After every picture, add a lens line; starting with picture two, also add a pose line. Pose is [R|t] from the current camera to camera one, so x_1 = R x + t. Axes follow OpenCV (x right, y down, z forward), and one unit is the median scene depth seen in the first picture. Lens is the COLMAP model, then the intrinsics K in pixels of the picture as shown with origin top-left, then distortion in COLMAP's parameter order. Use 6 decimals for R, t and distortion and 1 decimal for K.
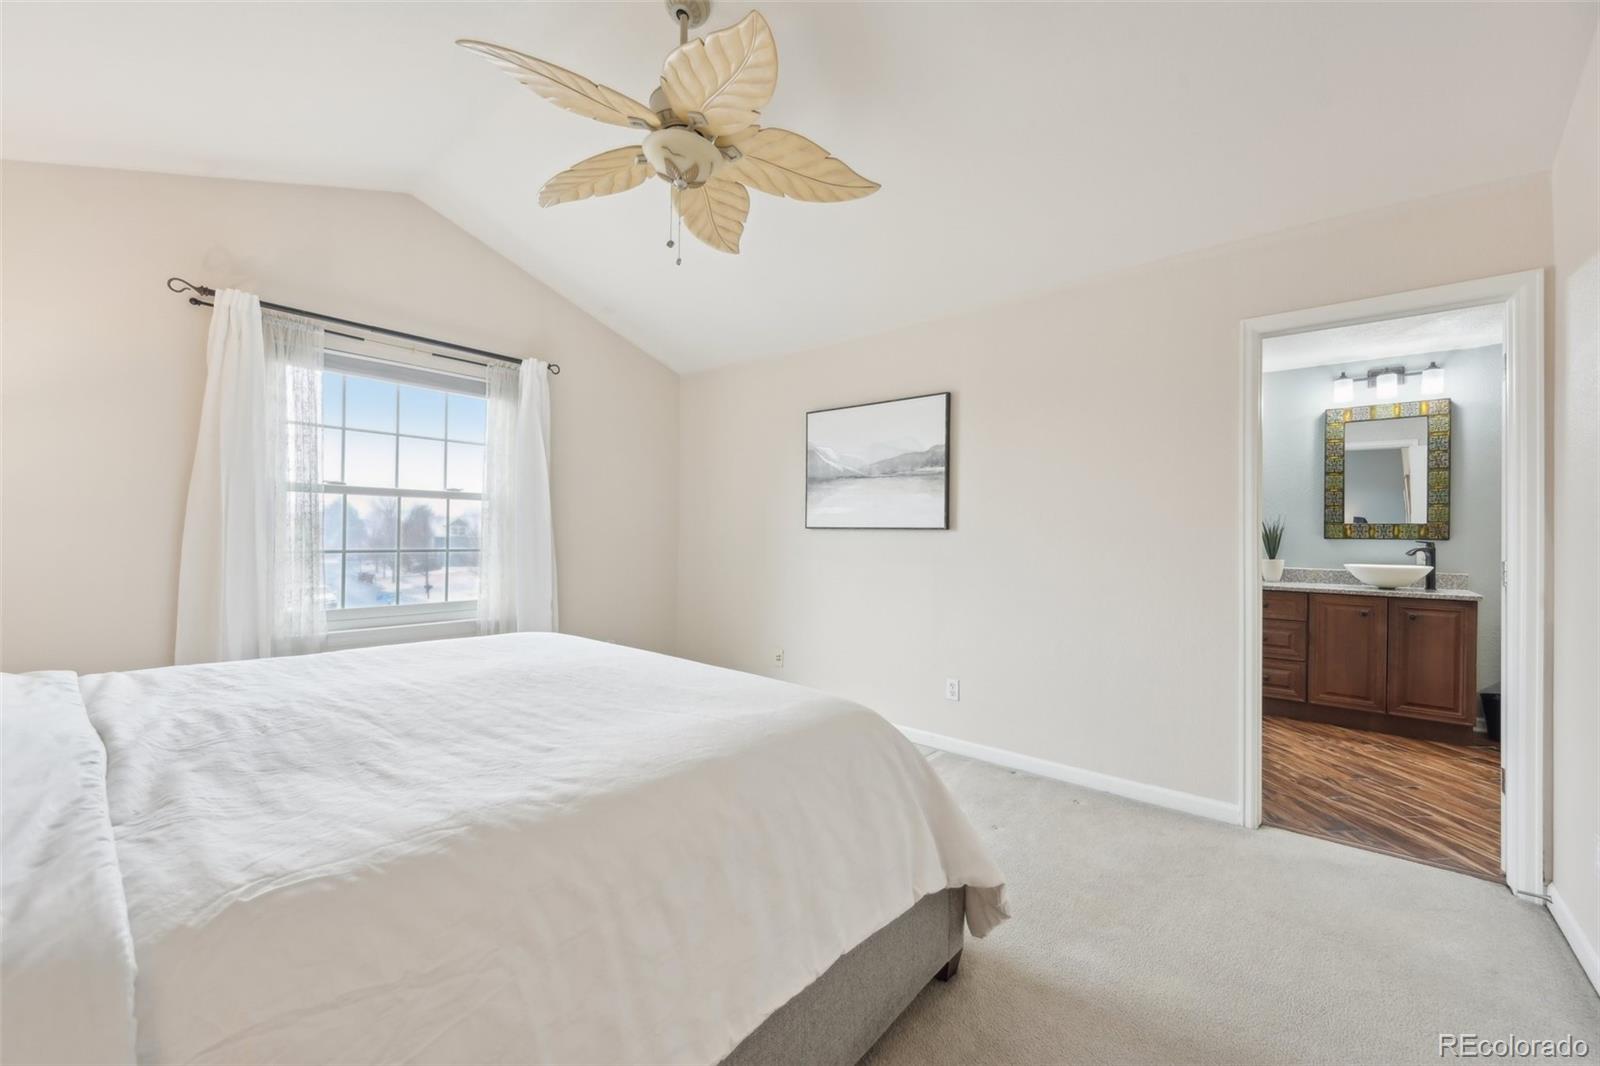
lens RADIAL K [[636.9, 0, 798.8], [0, 636.9, 530.6], [0, 0, 1]] dist [-0.001011, -0.000009]
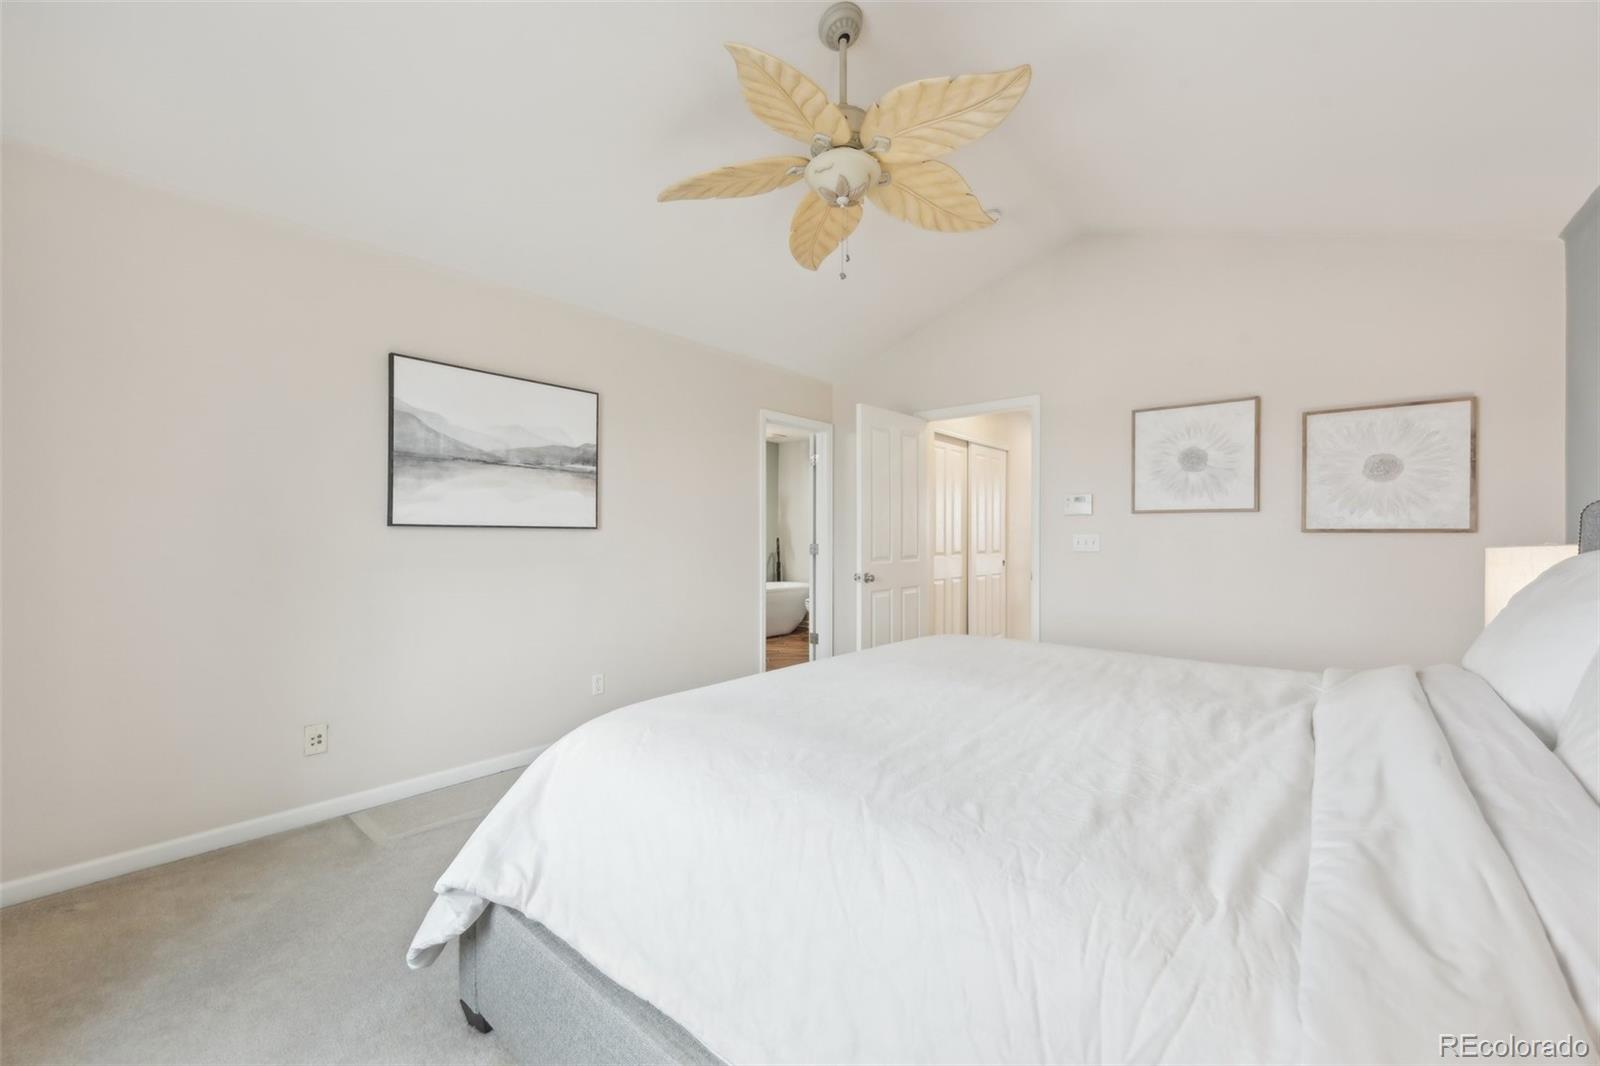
lens RADIAL K [[636.9, 0, 799.0], [0, 636.9, 534.1], [0, 0, 1]] dist [-0.001011, -0.000009]
pose [[0.017632, -0.011967, 0.999773, -0.730551], [-0.007171, 0.999901, 0.012095, -0.007342], [-0.999819, -0.007383, 0.017544, 0.620490]]
